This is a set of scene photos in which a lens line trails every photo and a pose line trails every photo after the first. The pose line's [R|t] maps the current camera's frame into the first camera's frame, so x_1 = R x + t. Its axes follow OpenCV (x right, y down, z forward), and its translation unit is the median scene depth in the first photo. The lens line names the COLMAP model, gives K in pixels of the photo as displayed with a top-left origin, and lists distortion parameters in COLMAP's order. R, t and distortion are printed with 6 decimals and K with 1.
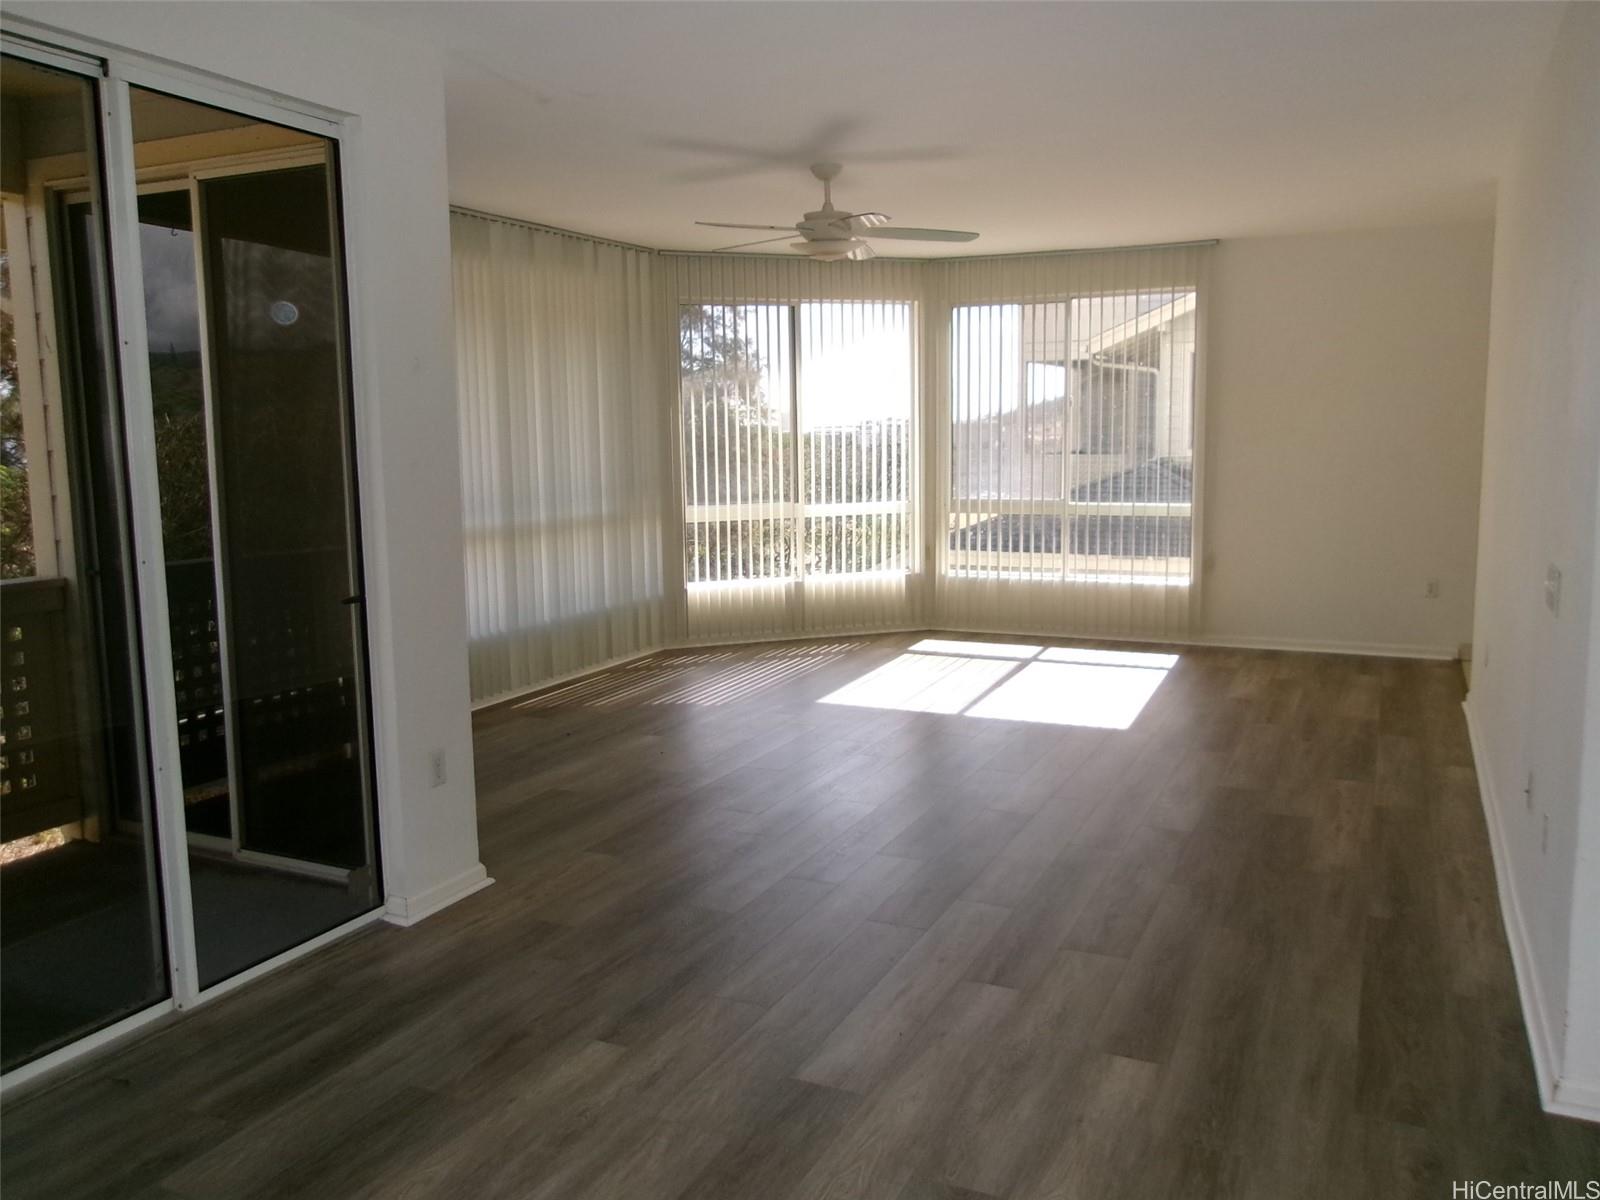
lens RADIAL K [[1248.4, 0, 754.3], [0, 1248.4, 606.2], [0, 0, 1]] dist [-0.020824, 0.042217]
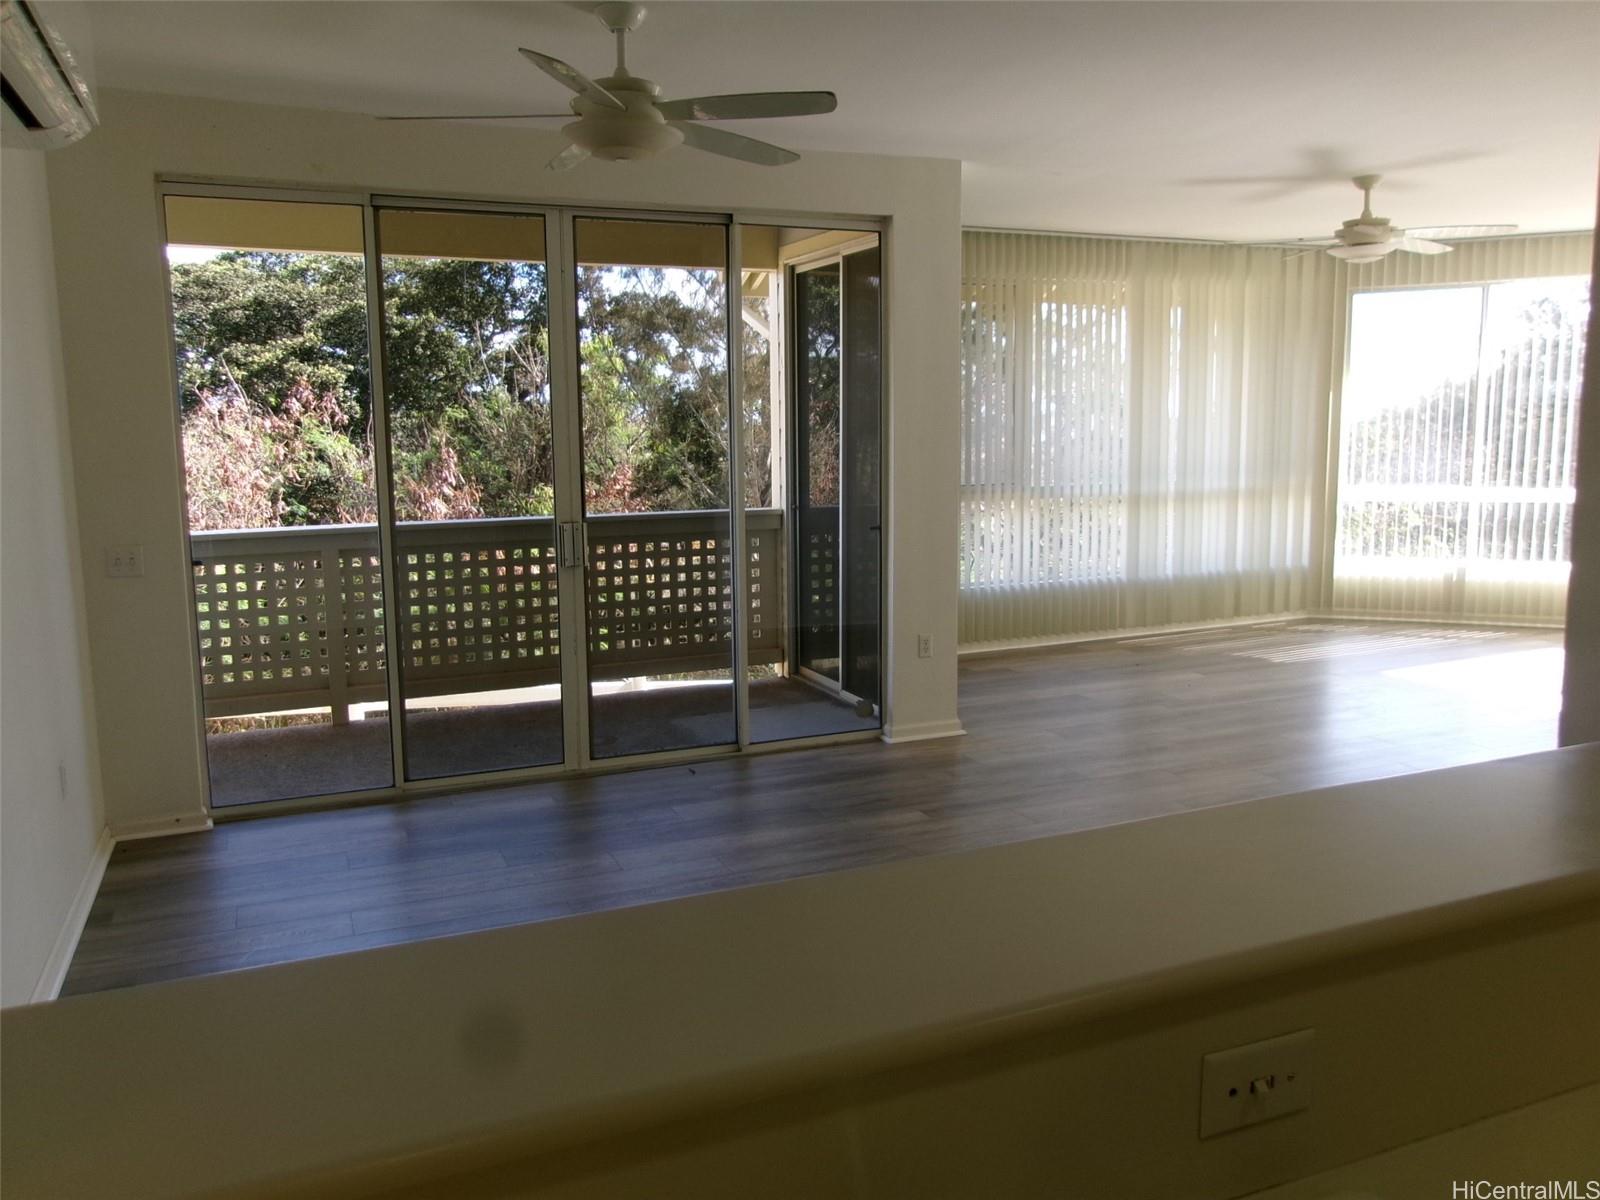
lens RADIAL K [[1248.4, 0, 795.5], [0, 1248.4, 593.4], [0, 0, 1]] dist [-0.020824, 0.042217]
pose [[0.758543, 0.093040, -0.644947, 0.332510], [-0.089447, 0.995252, 0.038373, 0.015202], [0.645455, 0.028581, 0.763263, -0.132350]]
